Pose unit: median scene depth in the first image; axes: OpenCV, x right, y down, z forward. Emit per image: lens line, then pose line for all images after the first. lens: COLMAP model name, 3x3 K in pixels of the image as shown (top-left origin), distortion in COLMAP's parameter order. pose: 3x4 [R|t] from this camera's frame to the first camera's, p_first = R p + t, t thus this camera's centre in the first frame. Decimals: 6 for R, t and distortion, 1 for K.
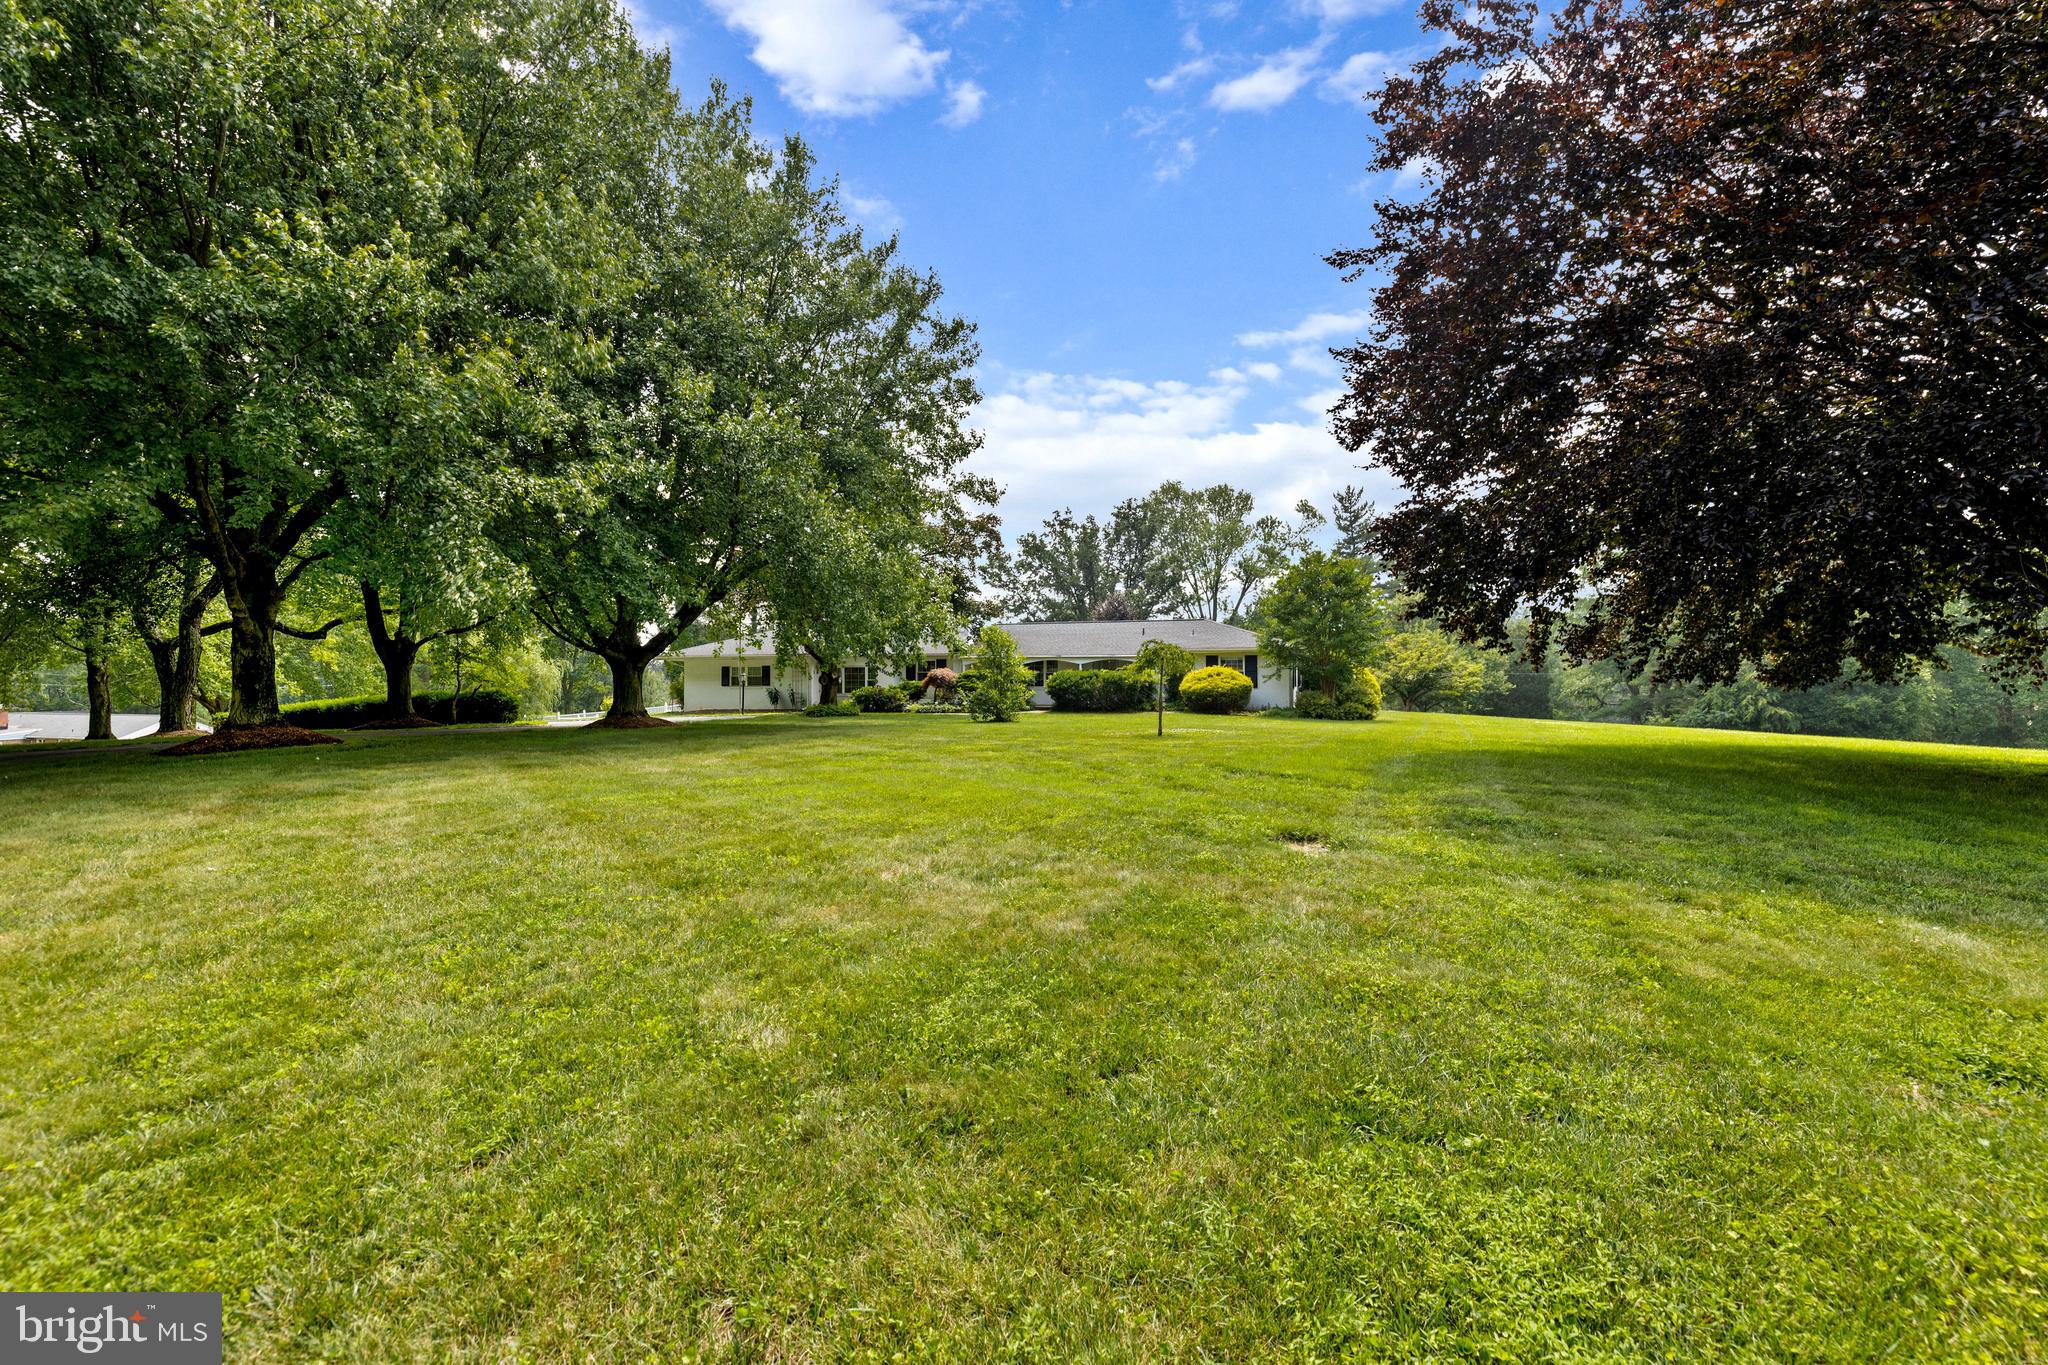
lens RADIAL K [[1008.5, 0, 1024.0], [0, 1008.5, 682.5], [0, 0, 1]] dist [-0.000188, -0.000013]
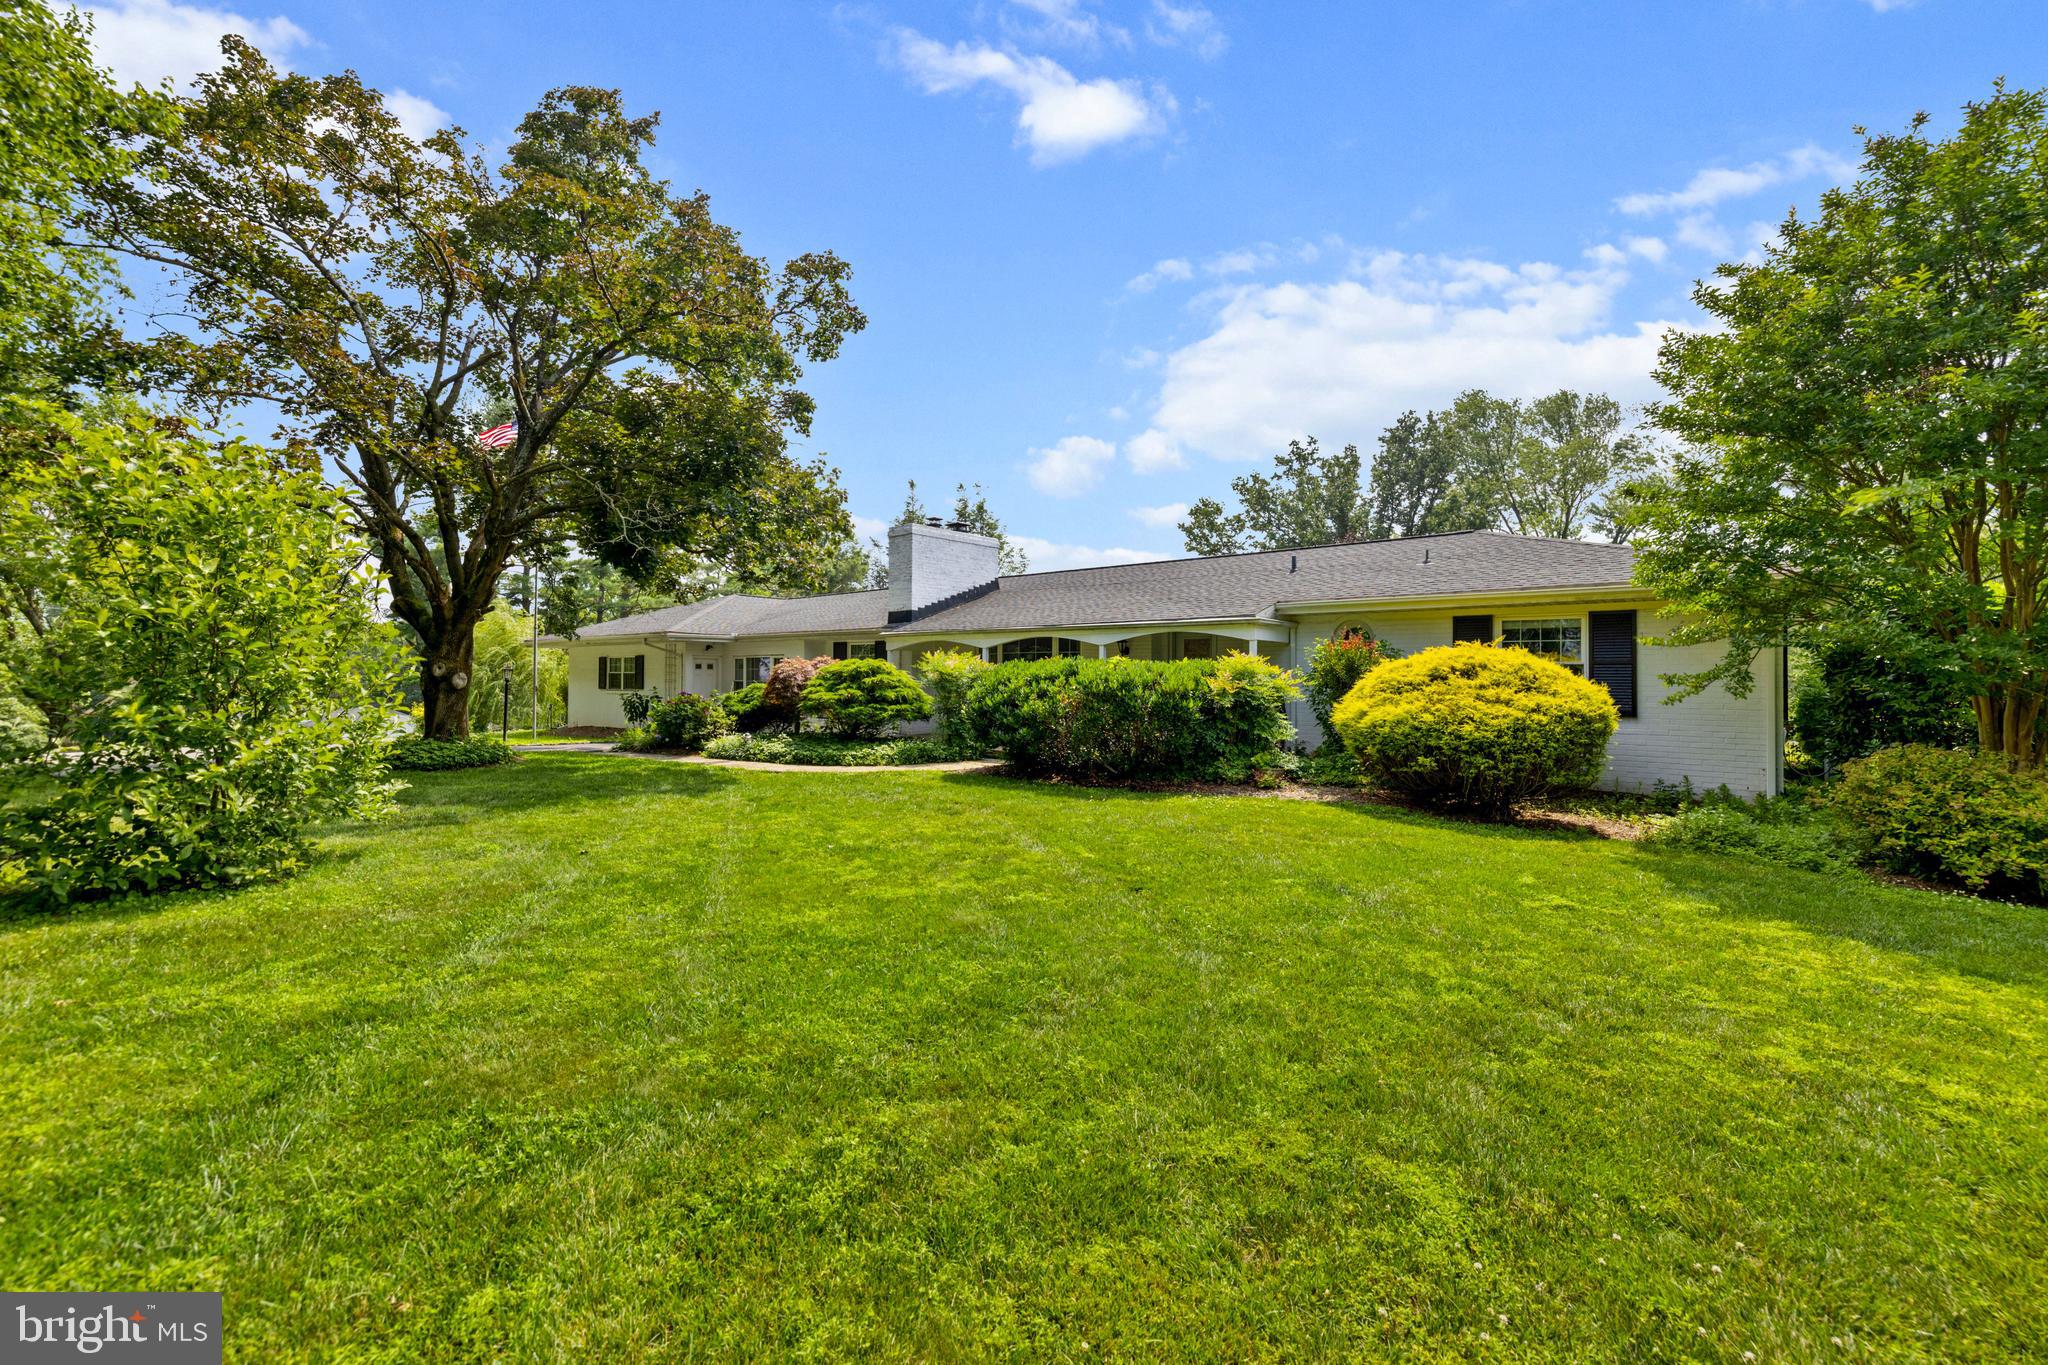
lens RADIAL K [[874.5, 0, 1024.0], [0, 874.5, 682.5], [0, 0, 1]] dist [-0.000763, 0.000017]
pose [[0.929431, 0.009256, -0.368880, 0.139230], [-0.008920, 0.999957, 0.002615, -0.003903], [0.368889, 0.000860, 0.929473, 0.609716]]
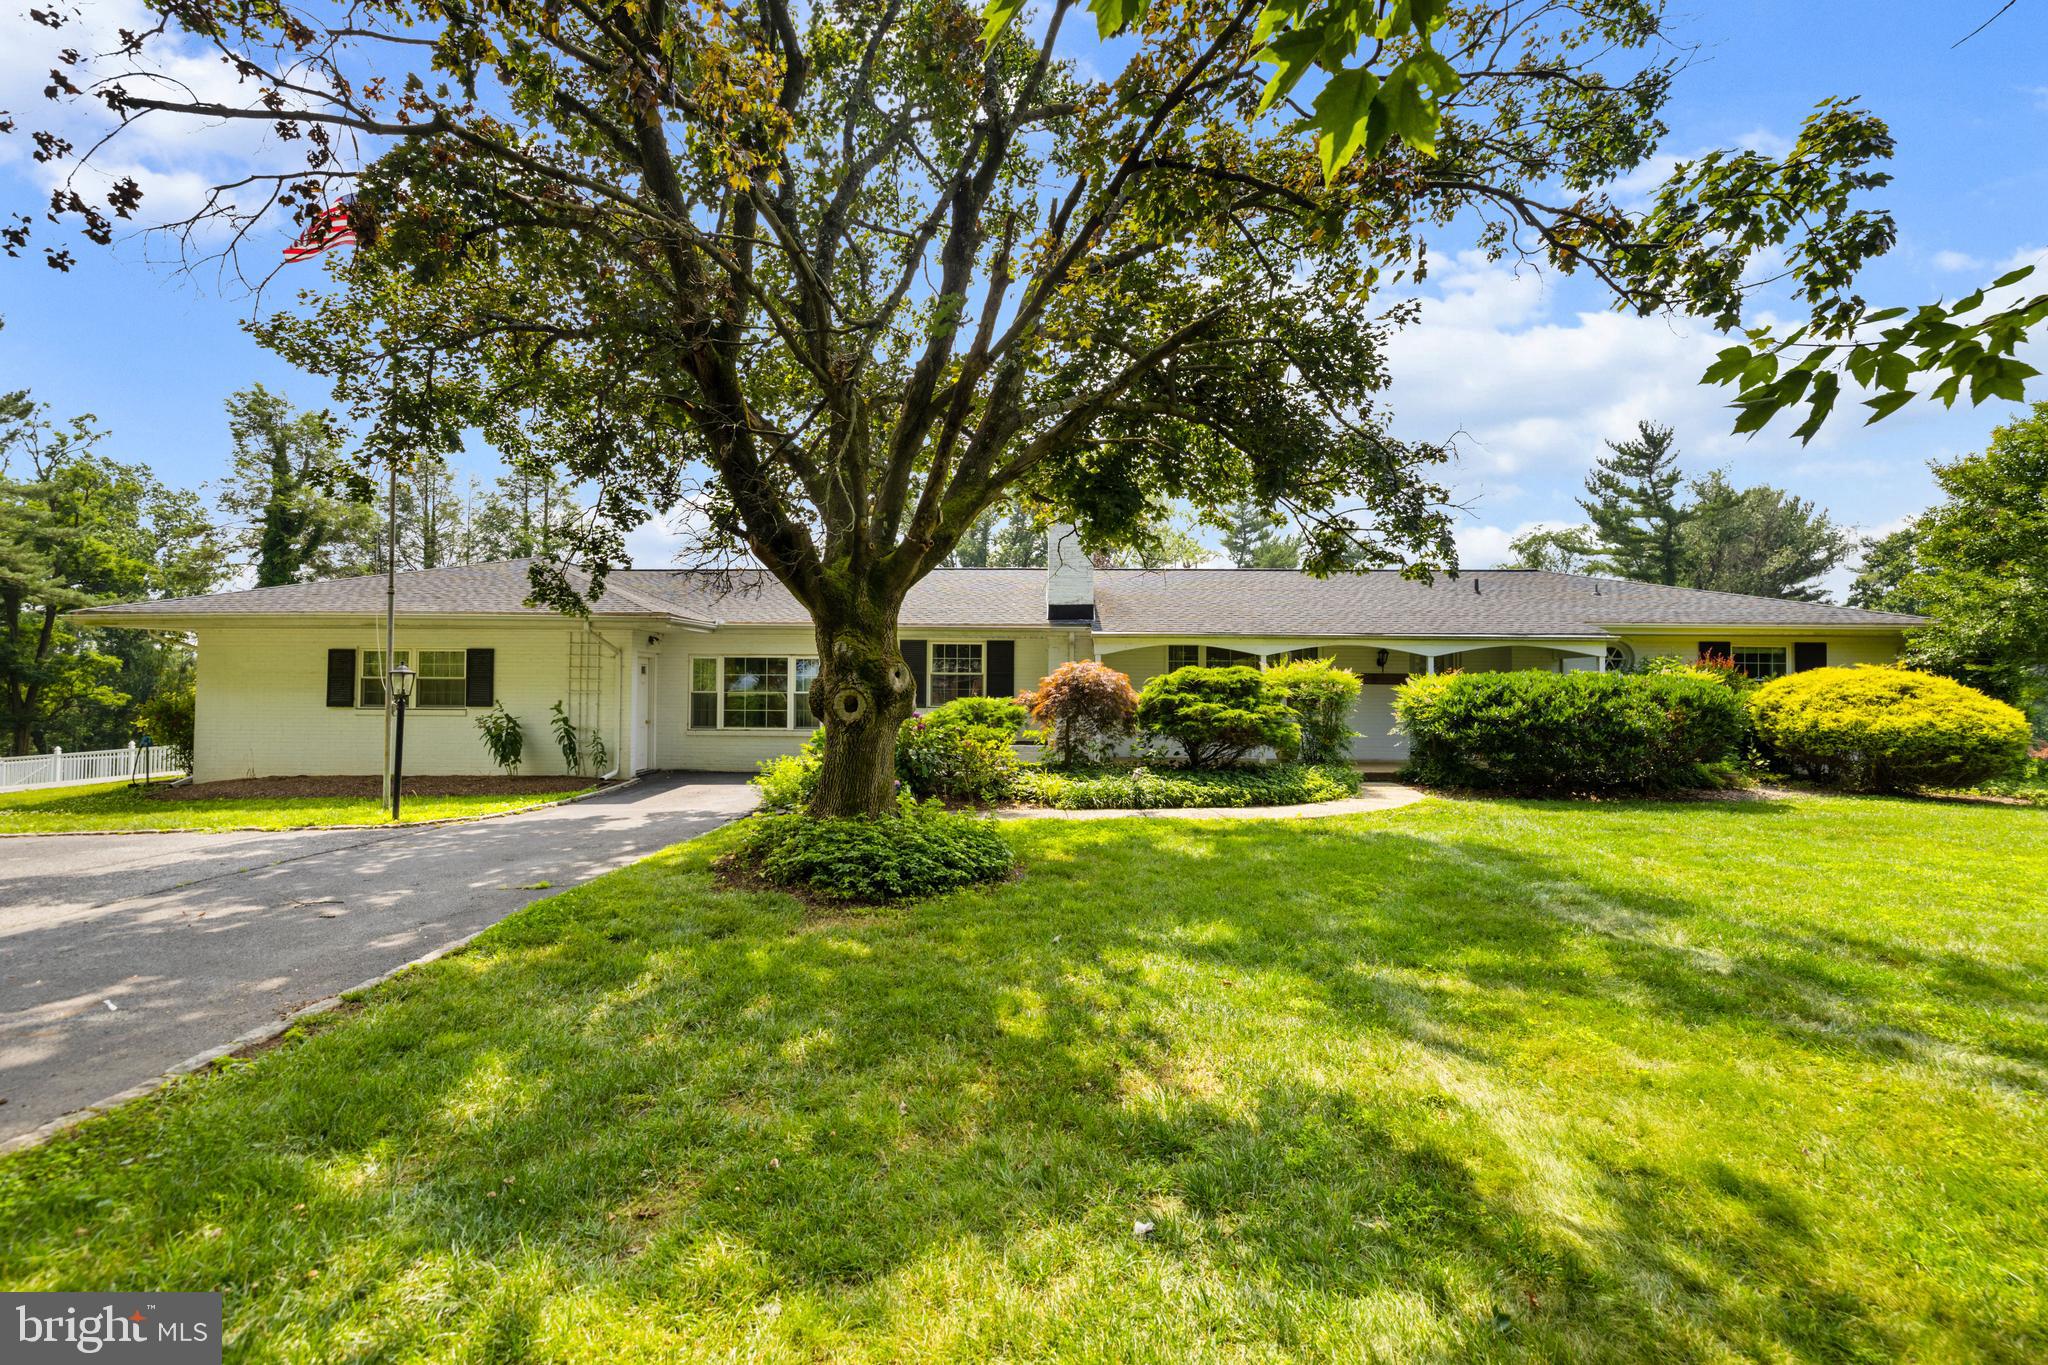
lens RADIAL K [[874.5, 0, 1024.0], [0, 874.5, 682.5], [0, 0, 1]] dist [-0.000763, 0.000017]
pose [[0.955779, 0.012572, 0.293817, -0.167243], [-0.007607, 0.999808, -0.018034, -0.001218], [-0.293988, 0.015002, 0.955691, 0.666126]]
